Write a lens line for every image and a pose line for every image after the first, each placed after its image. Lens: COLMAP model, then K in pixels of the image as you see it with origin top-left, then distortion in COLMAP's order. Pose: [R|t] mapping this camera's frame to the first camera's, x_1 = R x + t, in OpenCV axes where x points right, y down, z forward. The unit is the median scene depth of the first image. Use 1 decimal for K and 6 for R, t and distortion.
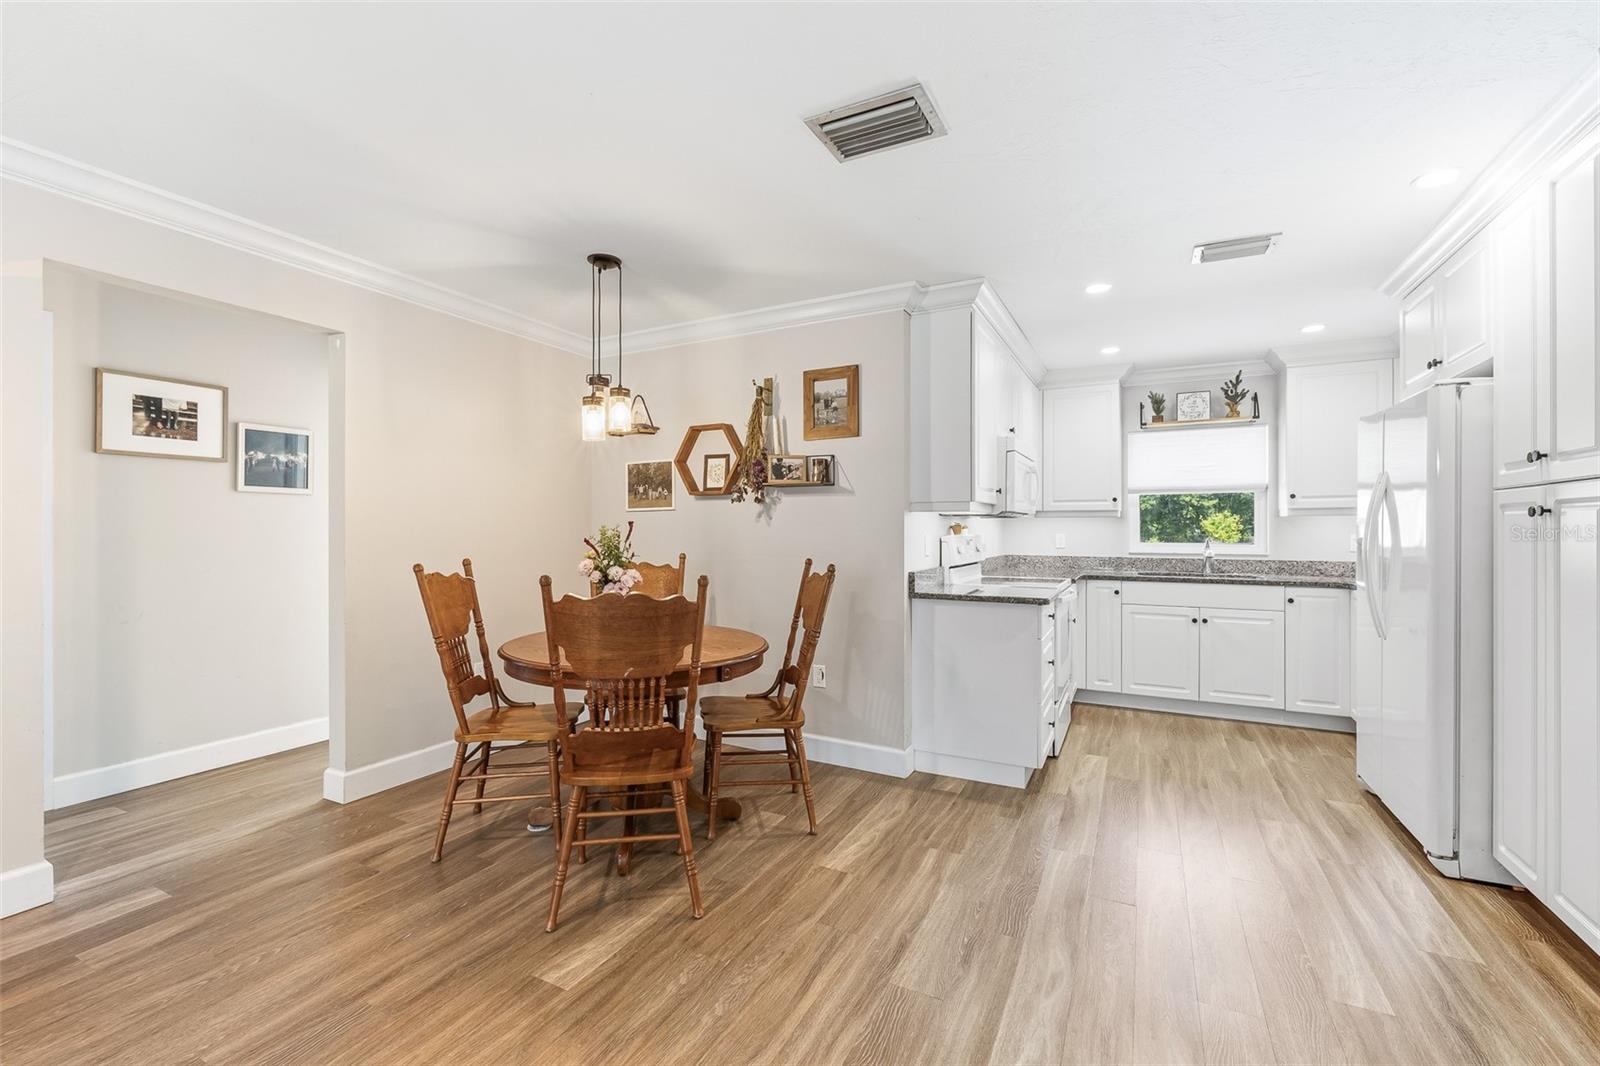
lens RADIAL K [[674.1, 0, 801.4], [0, 674.1, 528.9], [0, 0, 1]] dist [-0.001934, -0.000927]
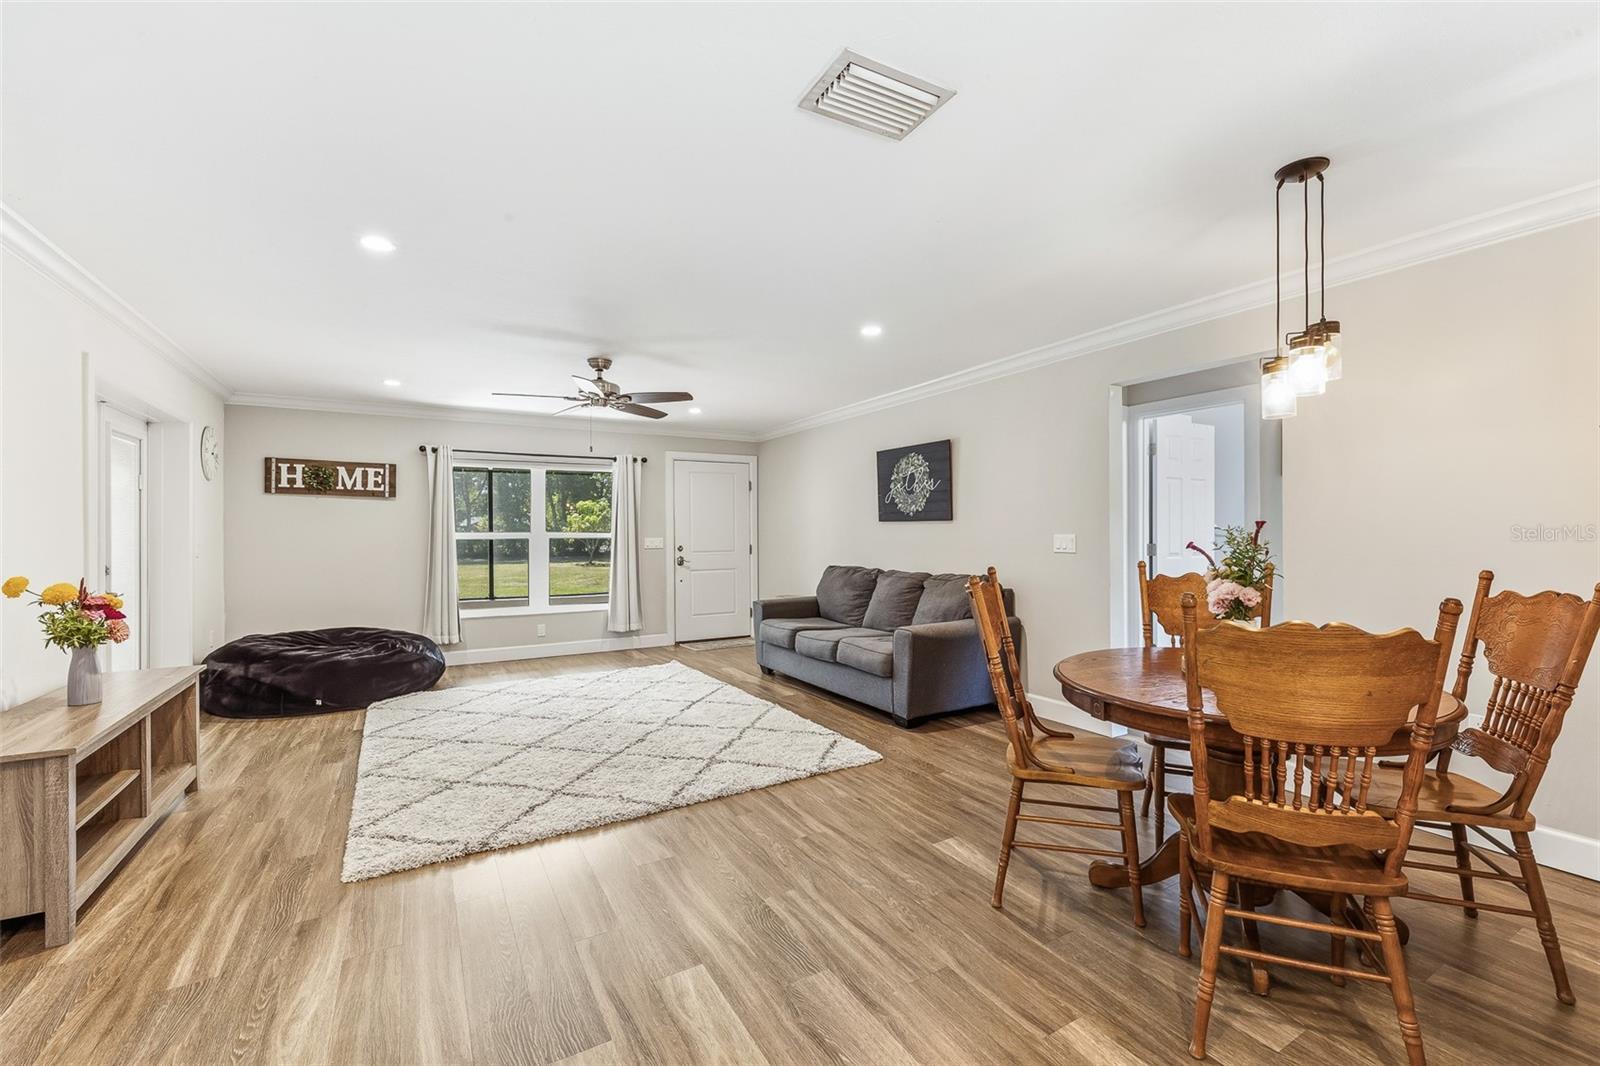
lens RADIAL K [[674.1, 0, 798.4], [0, 674.1, 535.6], [0, 0, 1]] dist [-0.001934, -0.000927]
pose [[-0.550706, 0.000332, -0.834699, 0.488382], [0.001267, 0.999999, -0.000438, 0.005229], [0.834699, -0.001299, -0.550706, 0.735205]]
